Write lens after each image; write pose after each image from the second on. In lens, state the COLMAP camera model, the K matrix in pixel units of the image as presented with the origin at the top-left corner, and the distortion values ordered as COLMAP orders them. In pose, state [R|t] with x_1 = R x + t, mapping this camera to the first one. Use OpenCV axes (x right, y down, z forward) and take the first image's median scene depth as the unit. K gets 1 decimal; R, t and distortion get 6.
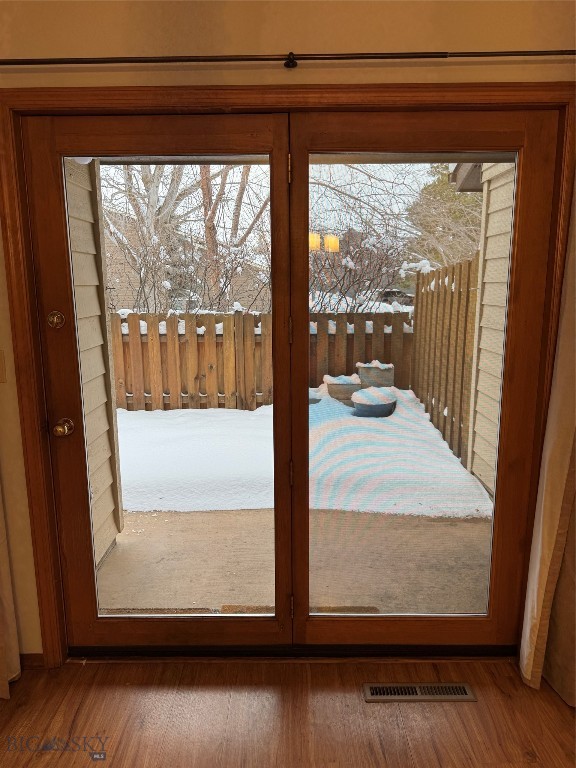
lens RADIAL K [[531.9, 0, 288.0], [0, 531.9, 384.0], [0, 0, 1]] dist [0.094221, -0.152958]
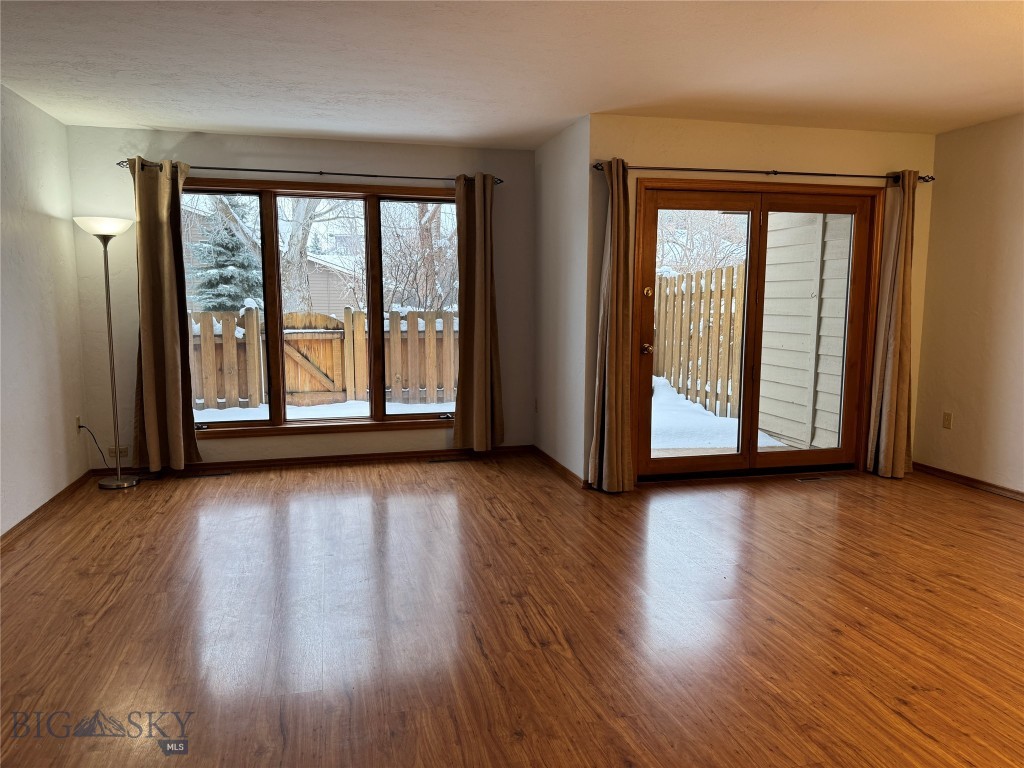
lens RADIAL K [[720.6, 0, 513.3], [0, 720.6, 387.7], [0, 0, 1]] dist [0.061808, -0.073693]
pose [[0.969597, -0.023154, 0.243609, -0.449410], [0.037704, 0.997761, -0.055234, 0.102863], [-0.241785, 0.062739, 0.968299, -0.400388]]
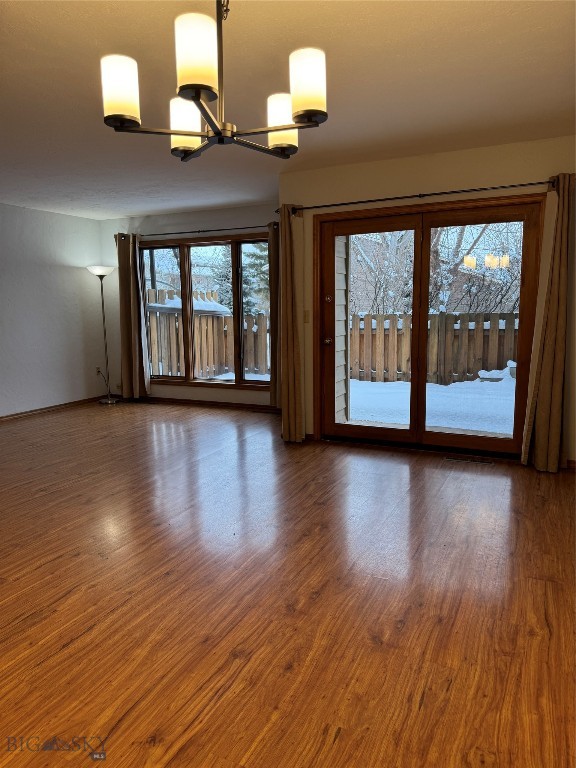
lens RADIAL K [[539.2, 0, 287.1], [0, 539.2, 387.4], [0, 0, 1]] dist [0.107399, -0.166866]
pose [[0.902245, 0.058528, -0.427234, 0.154346], [-0.072401, 0.997243, -0.016284, 0.107402], [0.425103, 0.045625, 0.903994, -0.416638]]
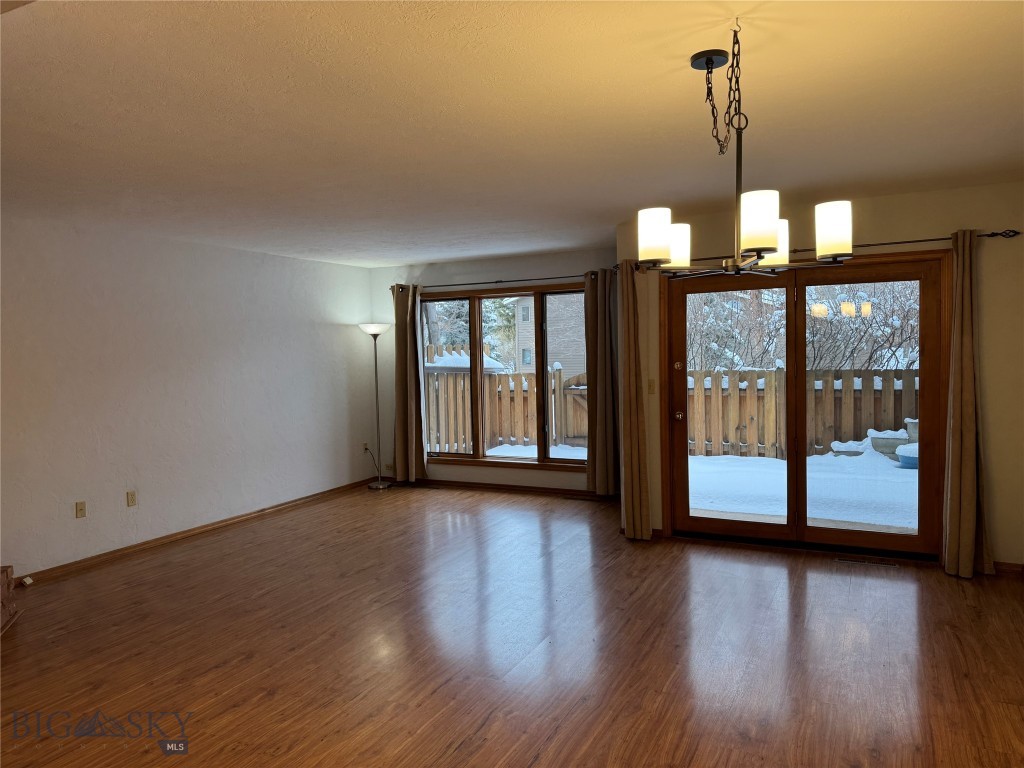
lens RADIAL K [[719.0, 0, 508.4], [0, 719.0, 388.9], [0, 0, 1]] dist [0.107399, -0.166866]
pose [[0.893229, 0.010273, -0.449484, 0.079132], [-0.063743, 0.992534, -0.103987, 0.095019], [0.445060, 0.121536, 0.887215, -0.555966]]
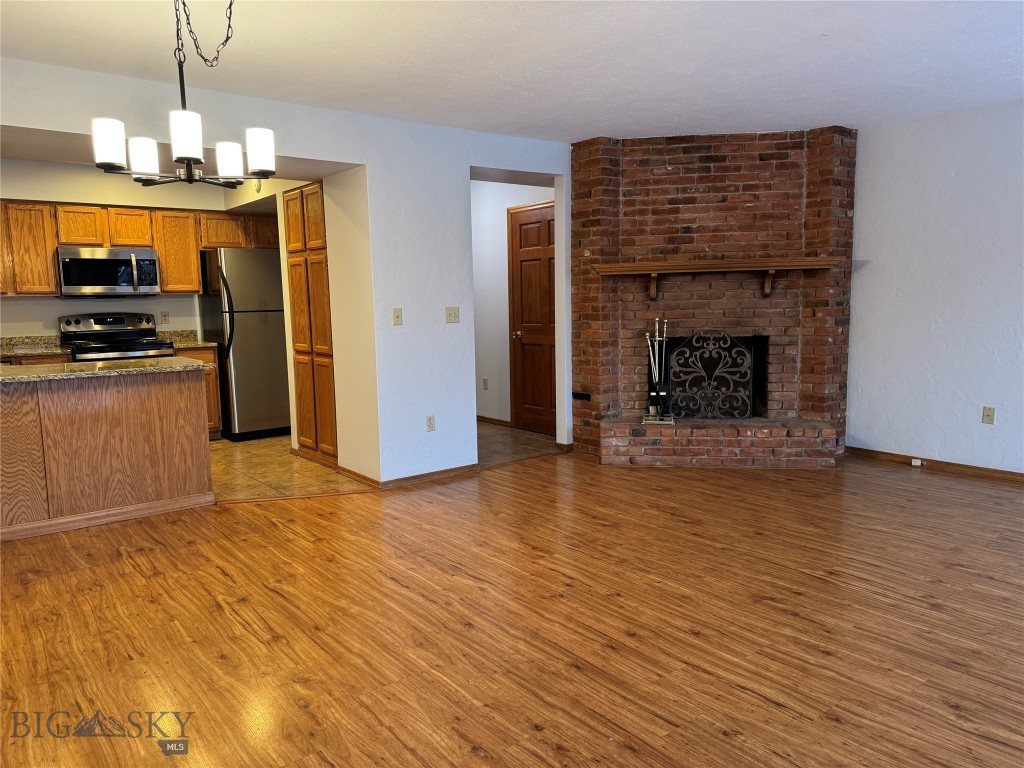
lens RADIAL K [[719.0, 0, 508.4], [0, 719.0, 388.9], [0, 0, 1]] dist [0.107399, -0.166866]
pose [[-0.789016, 0.098371, -0.606446, 0.143027], [-0.087997, 0.958825, 0.270019, -0.012907], [0.608038, 0.266415, -0.747873, 0.223239]]
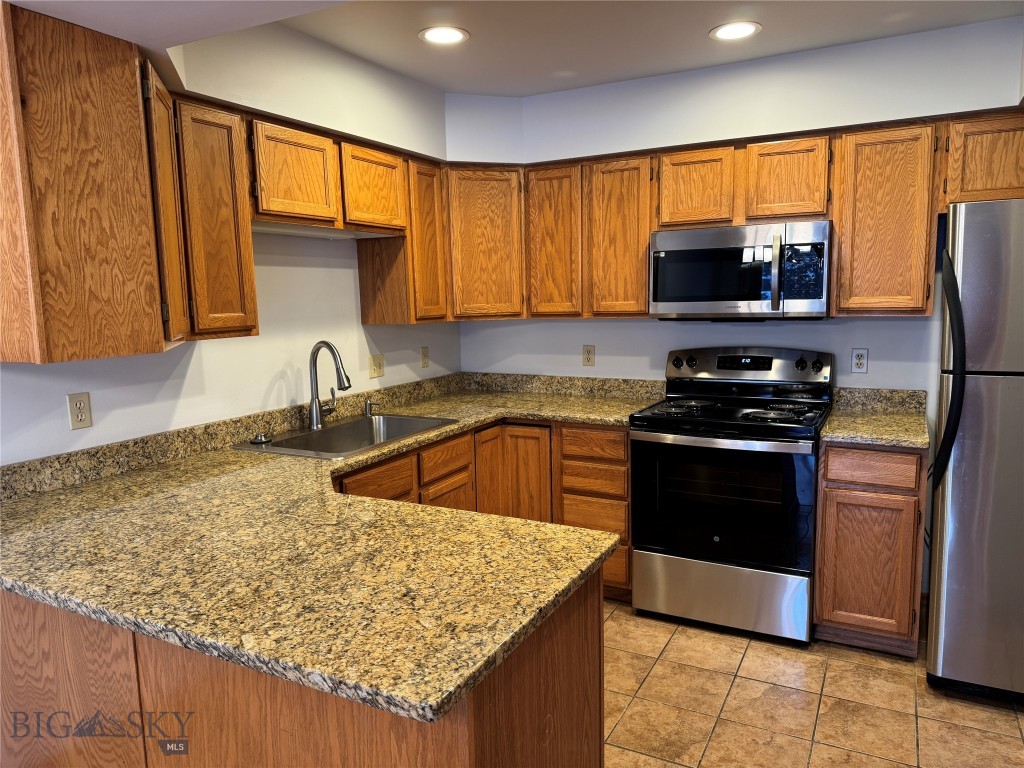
lens RADIAL K [[719.0, 0, 508.4], [0, 719.0, 388.9], [0, 0, 1]] dist [0.107399, -0.166866]
pose [[-0.878708, -0.037188, 0.475910, -0.147984], [0.114406, 0.951500, 0.285587, 0.063113], [-0.463448, 0.305394, -0.831835, -0.360286]]
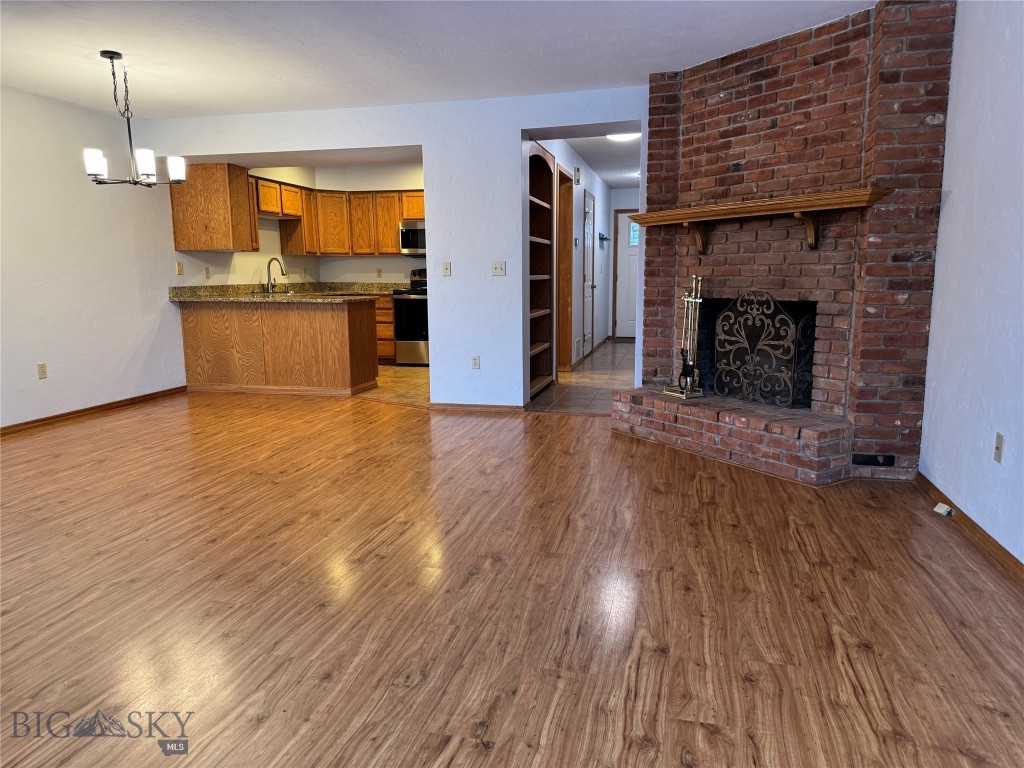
lens RADIAL K [[720.6, 0, 513.3], [0, 720.6, 387.7], [0, 0, 1]] dist [0.061808, -0.073693]
pose [[-0.971329, -0.022386, 0.236683, -0.524575], [0.058064, 0.943070, 0.327487, -0.022357], [-0.230539, 0.331840, -0.914732, 0.427572]]
